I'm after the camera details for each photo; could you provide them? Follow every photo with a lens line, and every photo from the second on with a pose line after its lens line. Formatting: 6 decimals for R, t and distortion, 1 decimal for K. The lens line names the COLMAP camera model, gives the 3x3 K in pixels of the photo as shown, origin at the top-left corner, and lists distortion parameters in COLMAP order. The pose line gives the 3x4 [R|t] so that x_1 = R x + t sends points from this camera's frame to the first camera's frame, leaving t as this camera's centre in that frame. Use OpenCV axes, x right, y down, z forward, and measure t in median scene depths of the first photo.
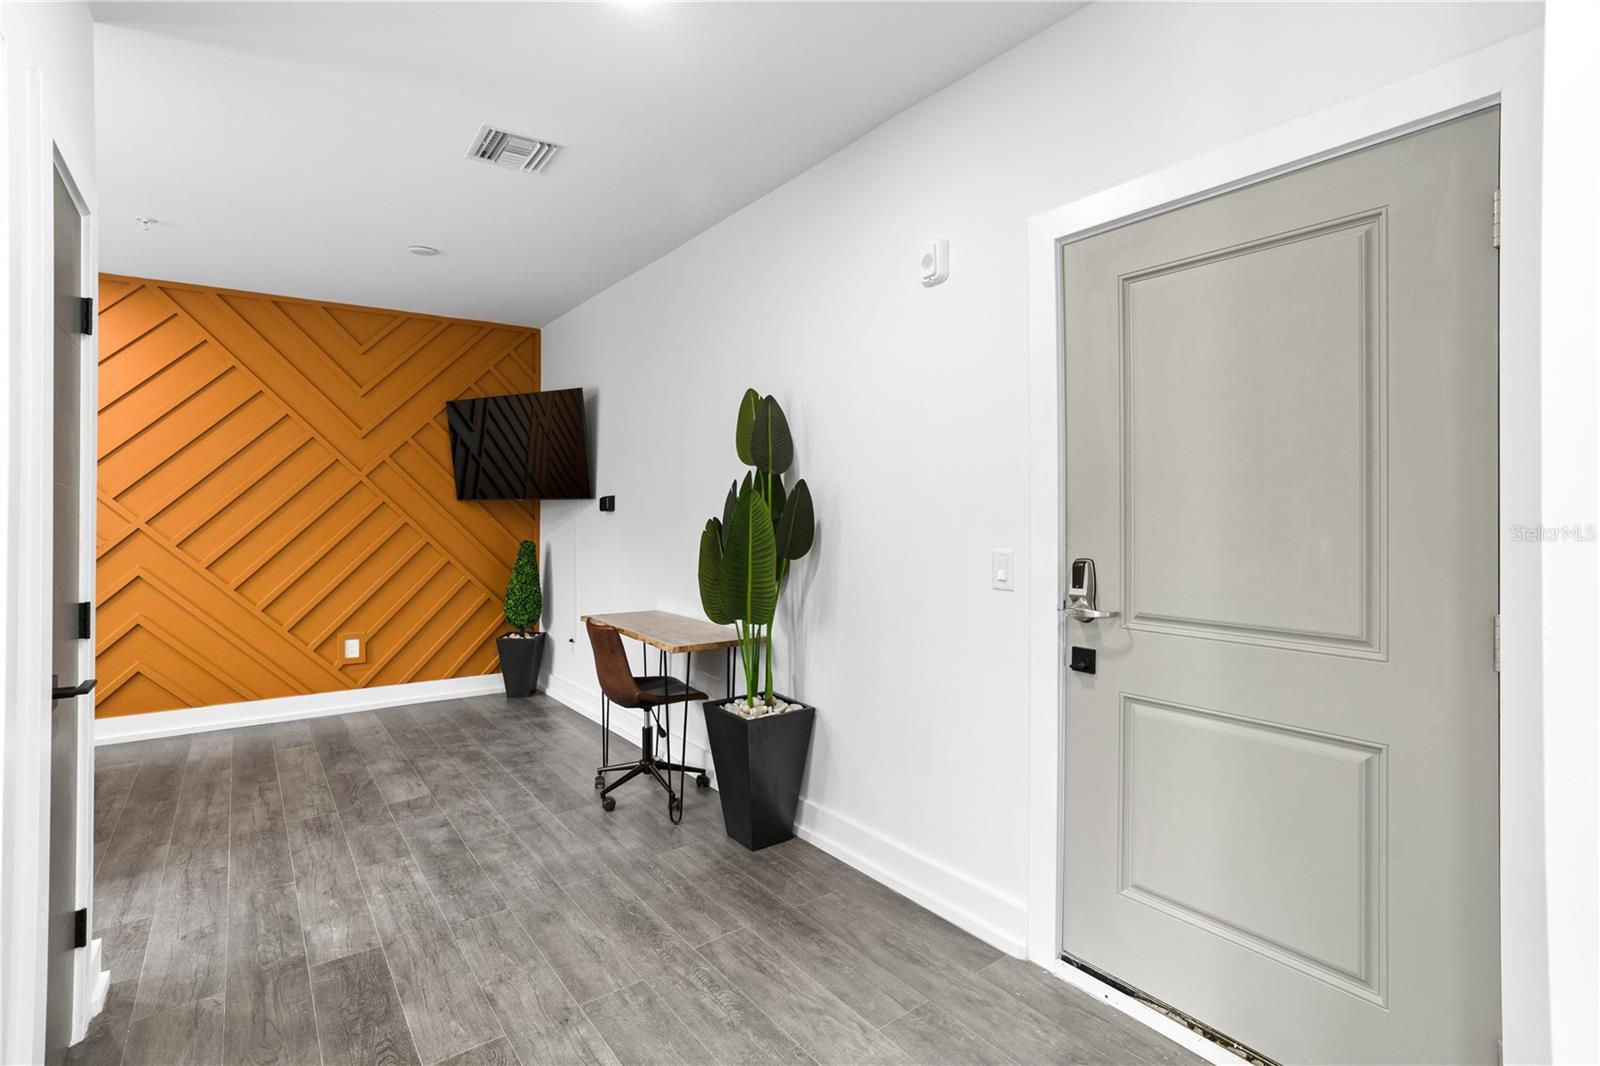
lens RADIAL K [[741.0, 0, 788.7], [0, 741.0, 508.9], [0, 0, 1]] dist [-0.014331, 0.010888]
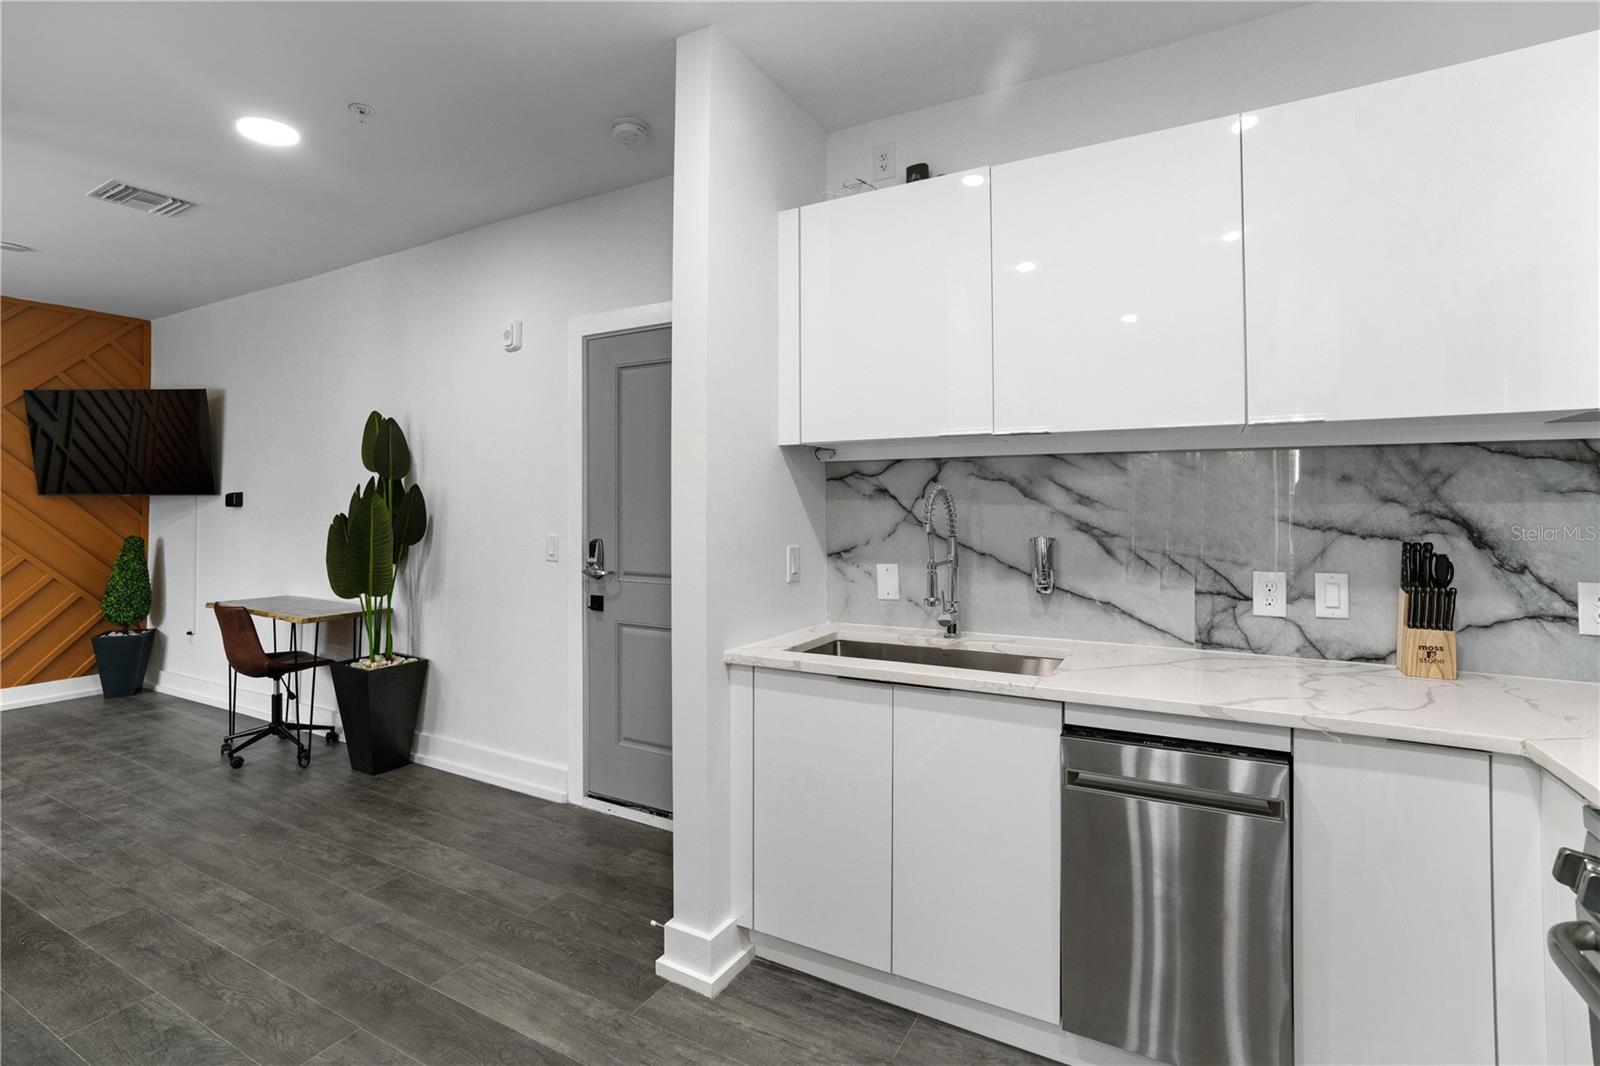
lens RADIAL K [[751.0, 0, 790.1], [0, 751.0, 493.1], [0, 0, 1]] dist [-0.042254, 0.024885]
pose [[0.914445, 0.005162, 0.404678, 0.092140], [-0.002149, 0.999966, -0.007900, -0.015499], [-0.404705, 0.006354, 0.914425, -0.475470]]
